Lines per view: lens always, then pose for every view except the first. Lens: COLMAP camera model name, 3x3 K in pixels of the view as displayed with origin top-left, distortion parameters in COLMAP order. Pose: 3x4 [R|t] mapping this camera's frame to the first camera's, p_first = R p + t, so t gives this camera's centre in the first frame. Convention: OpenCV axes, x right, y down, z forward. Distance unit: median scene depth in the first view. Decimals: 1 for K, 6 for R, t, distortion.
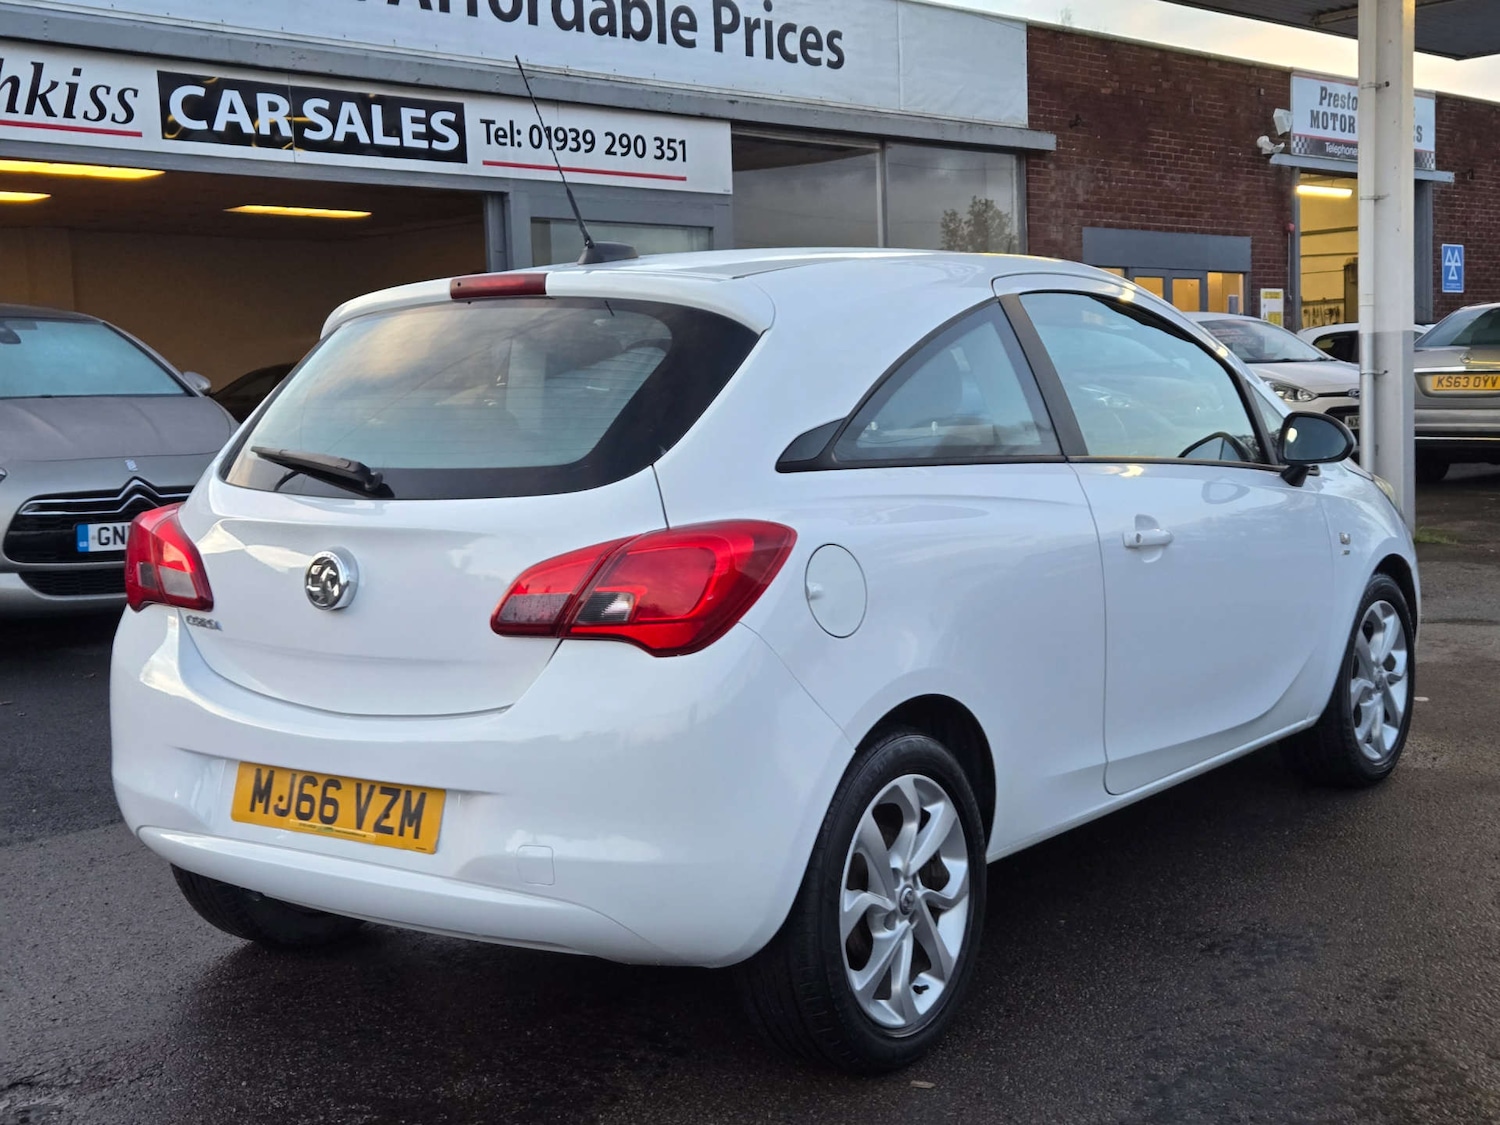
lens RADIAL K [[1982.7, 0, 733.8], [0, 1982.7, 553.4], [0, 0, 1]] dist [0.068701, 0.000000]
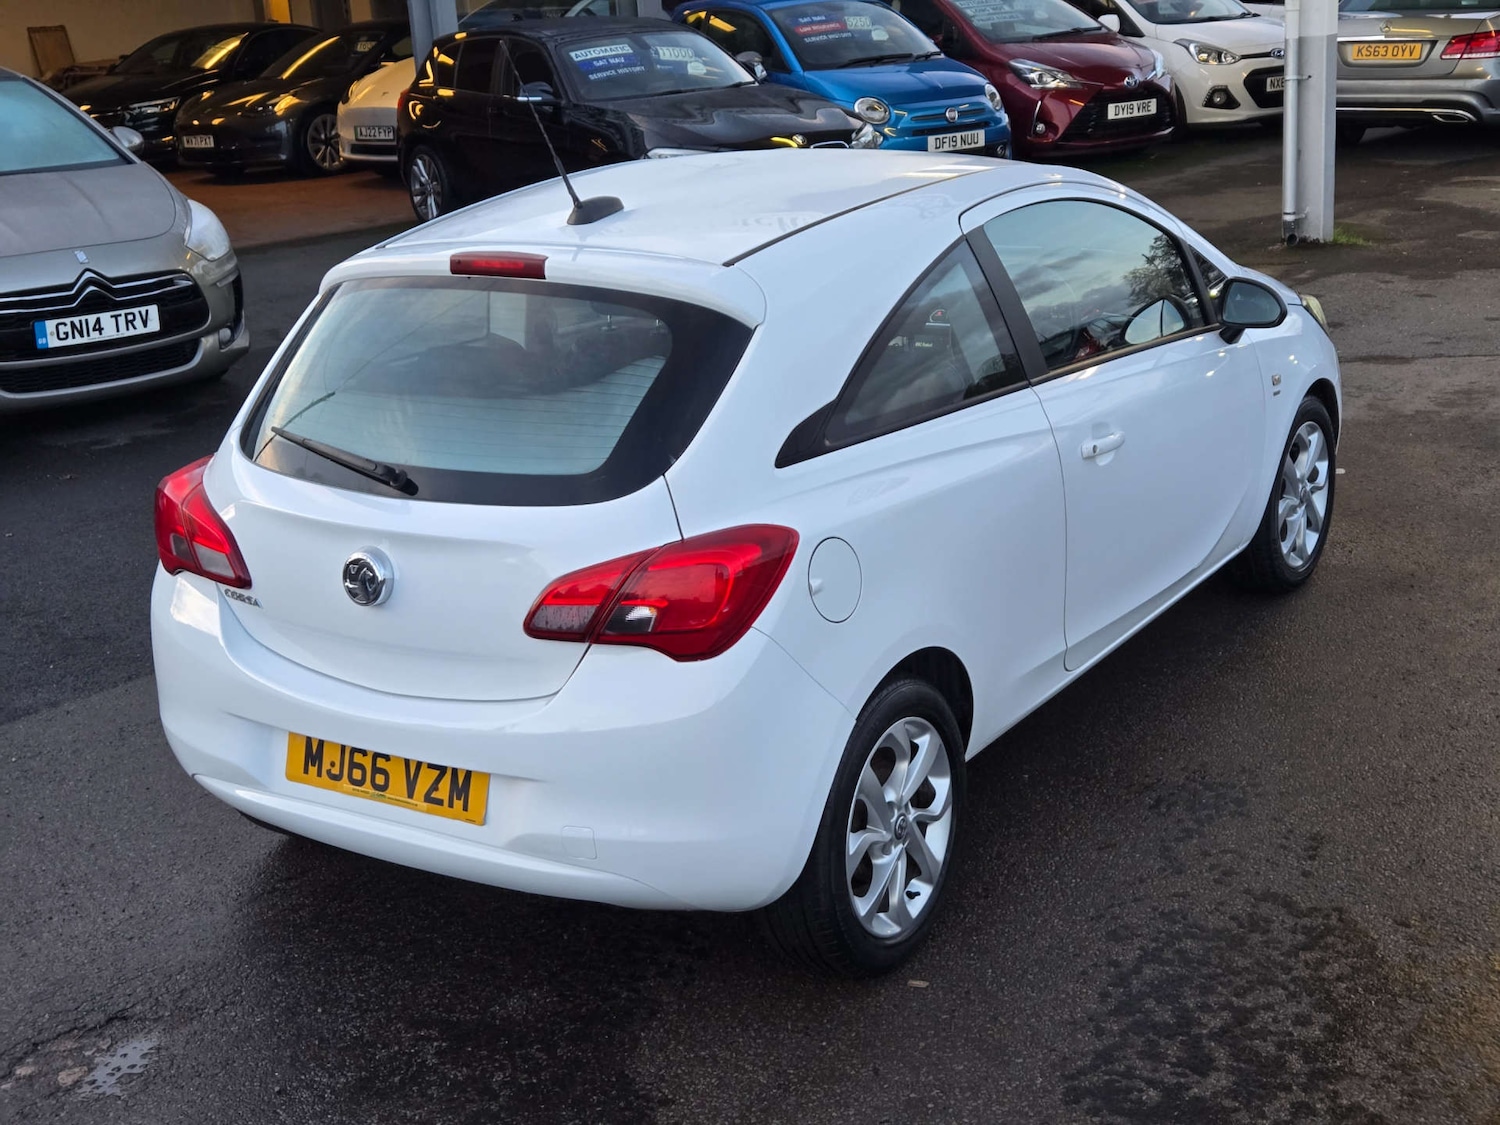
lens RADIAL K [[1982.7, 0, 795.0], [0, 1982.7, 518.8], [0, 0, 1]] dist [0.068701, 0.000000]
pose [[0.996873, -0.043780, 0.065789, -0.038360], [0.030603, 0.981425, 0.189388, -0.206488], [-0.072858, -0.186783, 0.979696, -0.070769]]
